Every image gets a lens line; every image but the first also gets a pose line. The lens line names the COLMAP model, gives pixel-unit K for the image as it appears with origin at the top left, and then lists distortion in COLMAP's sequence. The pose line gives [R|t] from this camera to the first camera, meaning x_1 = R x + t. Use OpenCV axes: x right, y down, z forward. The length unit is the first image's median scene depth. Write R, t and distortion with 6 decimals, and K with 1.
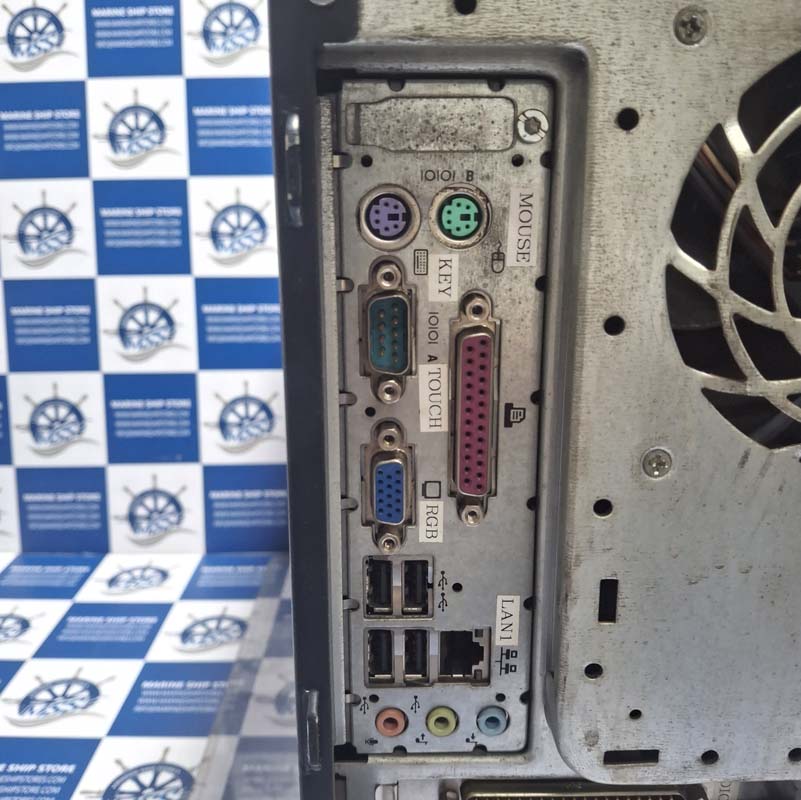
lens RADIAL K [[836.6, 0, 390.8], [0, 836.6, 383.3], [0, 0, 1]] dist [-0.011090, 0.000000]
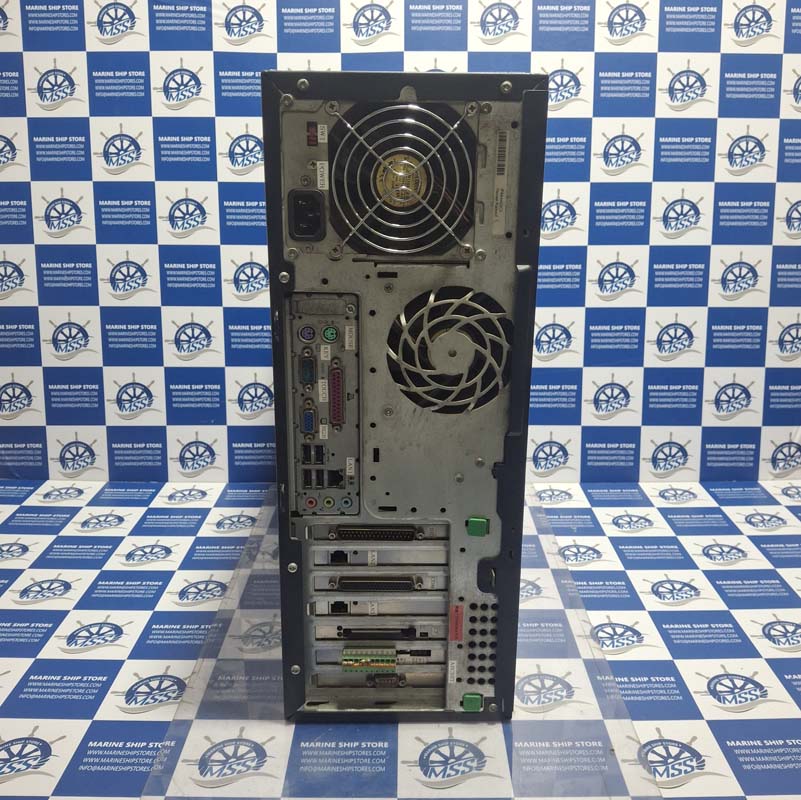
lens RADIAL K [[836.6, 0, 414.7], [0, 836.6, 386.2], [0, 0, 1]] dist [-0.011090, 0.000000]
pose [[0.999585, 0.012128, 0.026124, 0.129896], [-0.012822, 0.999564, 0.026582, -0.035914], [-0.025790, -0.026906, 0.999305, -0.880581]]
